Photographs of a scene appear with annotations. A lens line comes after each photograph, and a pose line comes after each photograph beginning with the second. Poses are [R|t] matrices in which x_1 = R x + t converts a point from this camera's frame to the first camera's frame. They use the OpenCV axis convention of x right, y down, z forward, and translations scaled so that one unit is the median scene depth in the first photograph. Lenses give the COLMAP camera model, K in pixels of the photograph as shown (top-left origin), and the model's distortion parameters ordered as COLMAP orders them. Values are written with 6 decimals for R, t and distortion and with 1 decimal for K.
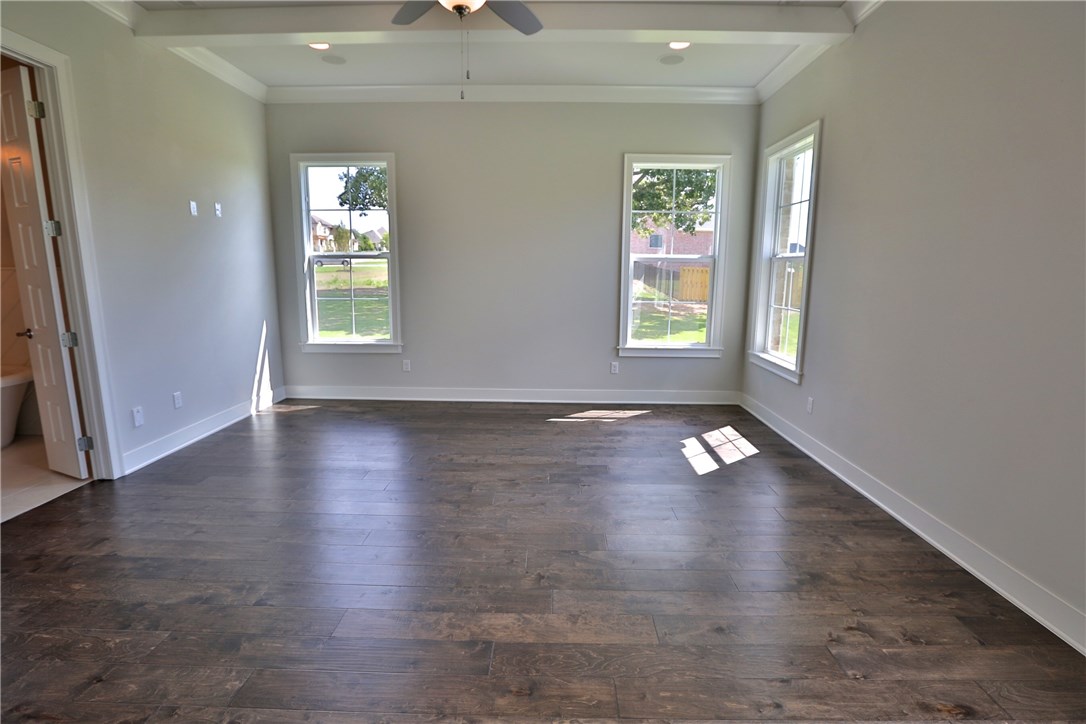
lens RADIAL K [[524.4, 0, 543.0], [0, 524.4, 362.0], [0, 0, 1]] dist [-0.048651, 0.018863]
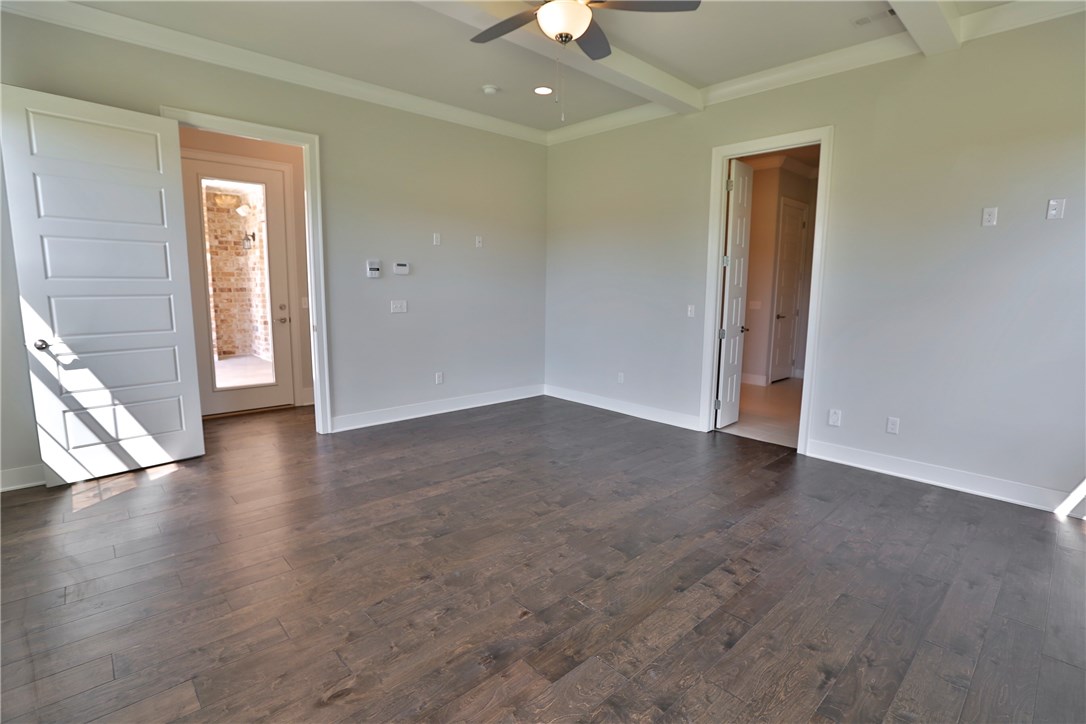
lens RADIAL K [[524.4, 0, 543.0], [0, 524.4, 362.0], [0, 0, 1]] dist [-0.048651, 0.018863]
pose [[-0.716614, 0.086945, -0.692029, 0.593861], [-0.135783, 0.955825, 0.260695, -0.287612], [0.684125, 0.280784, -0.673152, 1.686304]]
